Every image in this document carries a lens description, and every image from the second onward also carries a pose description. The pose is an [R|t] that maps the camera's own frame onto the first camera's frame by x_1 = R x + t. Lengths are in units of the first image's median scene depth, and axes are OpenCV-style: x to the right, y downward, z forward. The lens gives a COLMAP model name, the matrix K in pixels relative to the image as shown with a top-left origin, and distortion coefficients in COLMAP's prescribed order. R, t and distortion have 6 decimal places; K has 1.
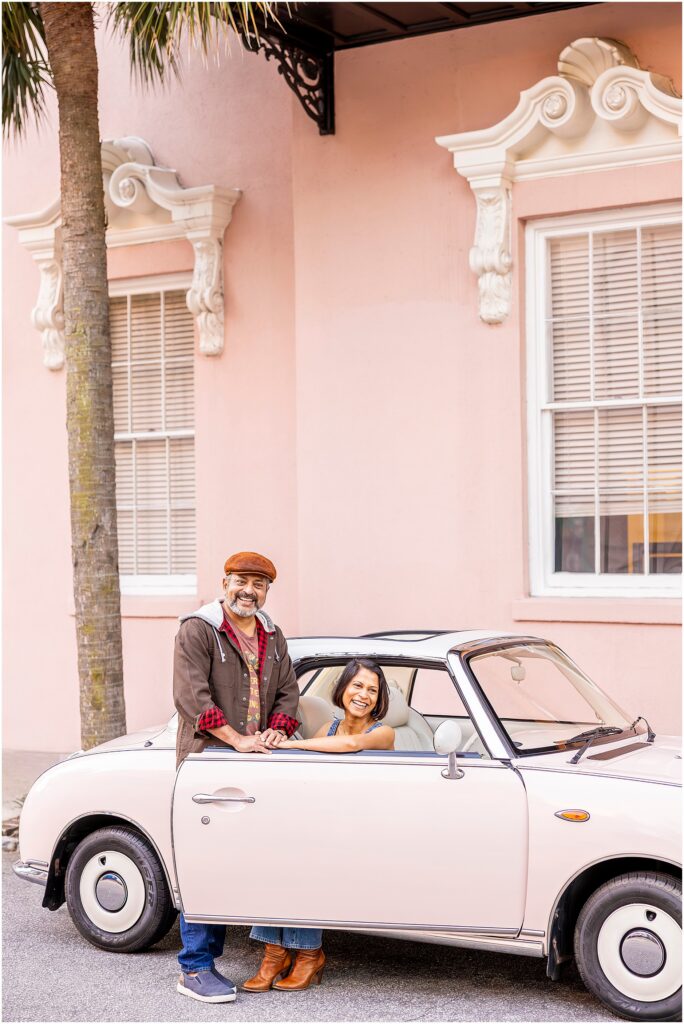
lens RADIAL K [[1643.3, 0, 342.0], [0, 1643.3, 512.0], [0, 0, 1]] dist [0.049336, -0.043026]
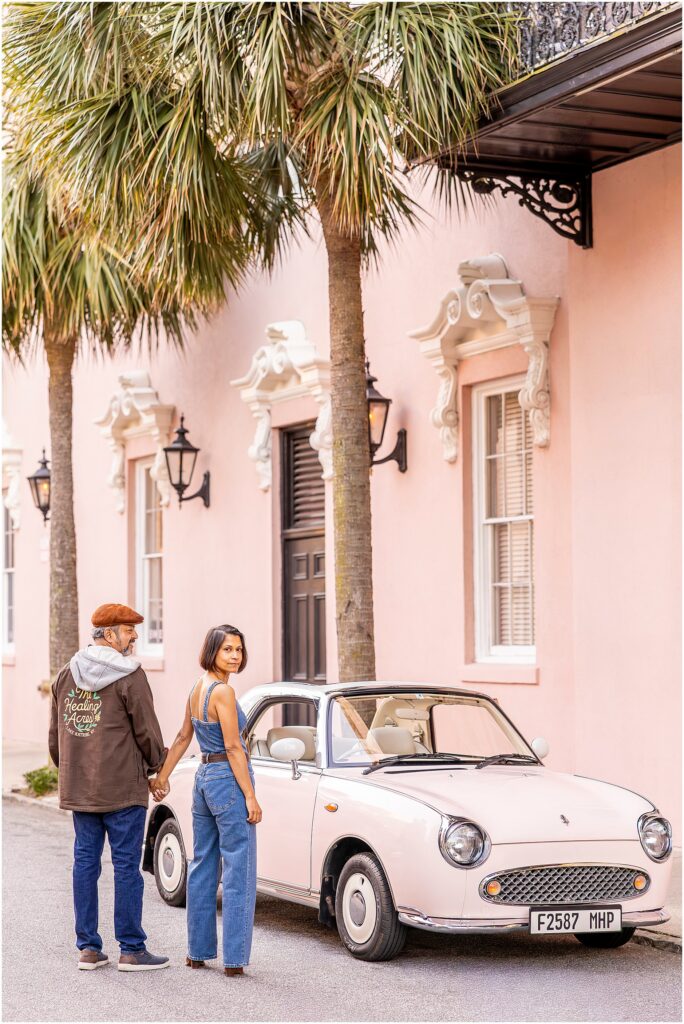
lens RADIAL K [[2050.4, 0, 306.0], [0, 2050.4, 542.6], [0, 0, 1]] dist [0.053028, 0.310361]
pose [[0.831158, -0.017865, -0.555749, 0.631138], [0.007393, 0.999750, -0.021081, -0.003204], [0.555987, 0.013413, 0.831083, -0.267584]]
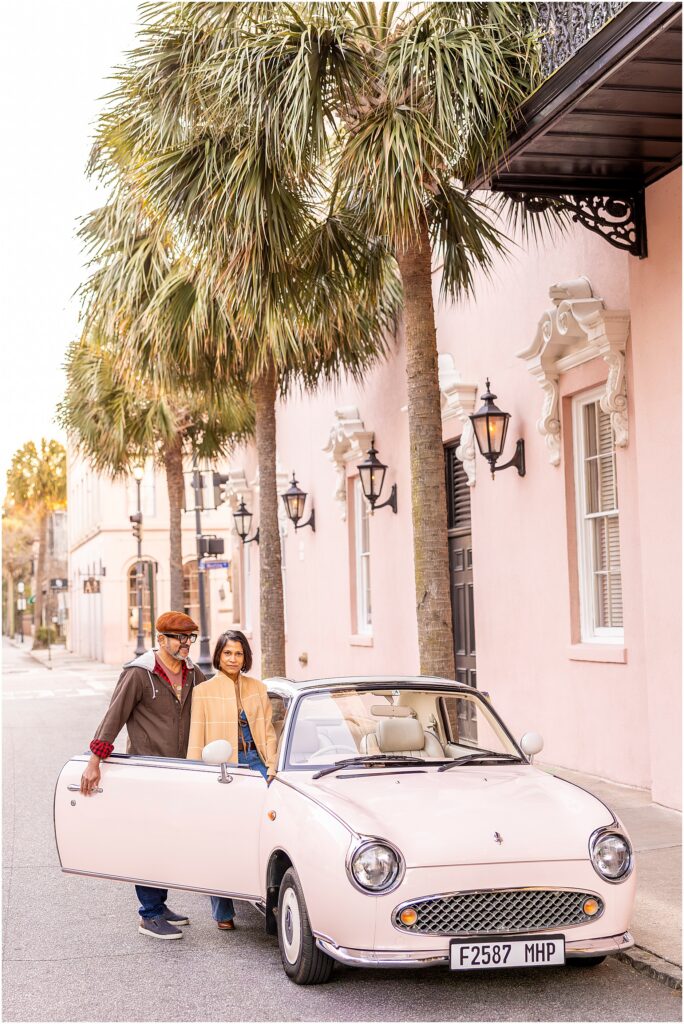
lens RADIAL K [[1412.8, 0, 317.1], [0, 1412.8, 513.8], [0, 0, 1]] dist [0.019506, 0.016017]
pose [[0.696386, -0.053629, -0.715661, 0.577312], [0.029166, 0.998495, -0.046443, -0.004275], [0.717074, 0.011469, 0.696902, 0.127459]]
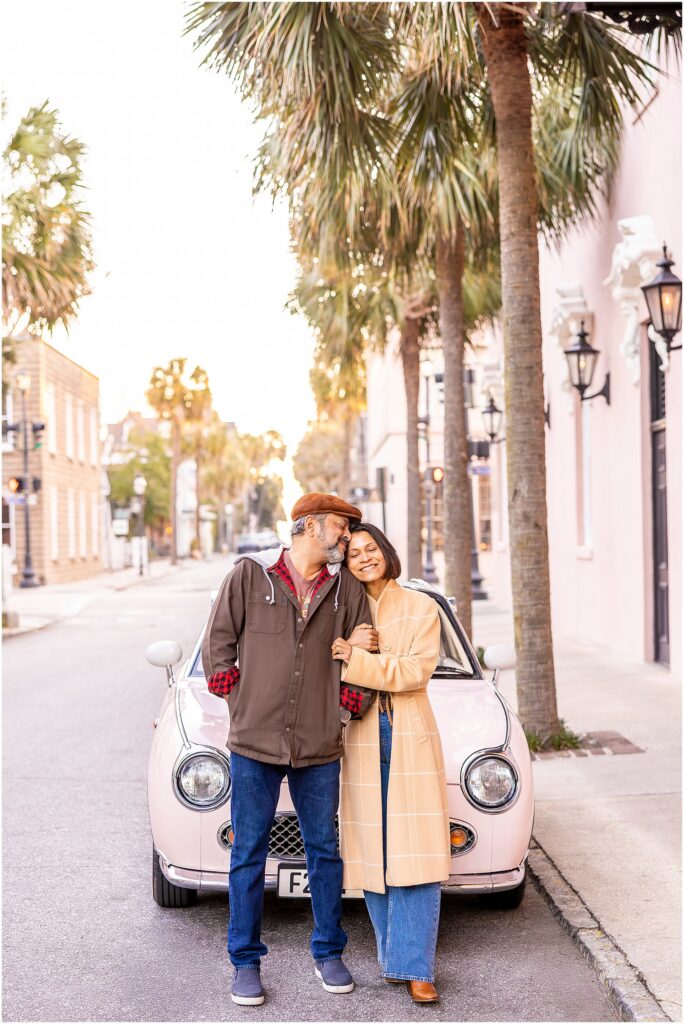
lens RADIAL K [[1581.9, 0, 340.8], [0, 1581.9, 535.7], [0, 0, 1]] dist [0.016446, 0.004424]
pose [[0.518102, 0.005019, -0.855304, 0.696845], [0.025855, 0.999434, 0.021526, 0.012760], [0.854928, -0.033266, 0.517679, 0.296477]]
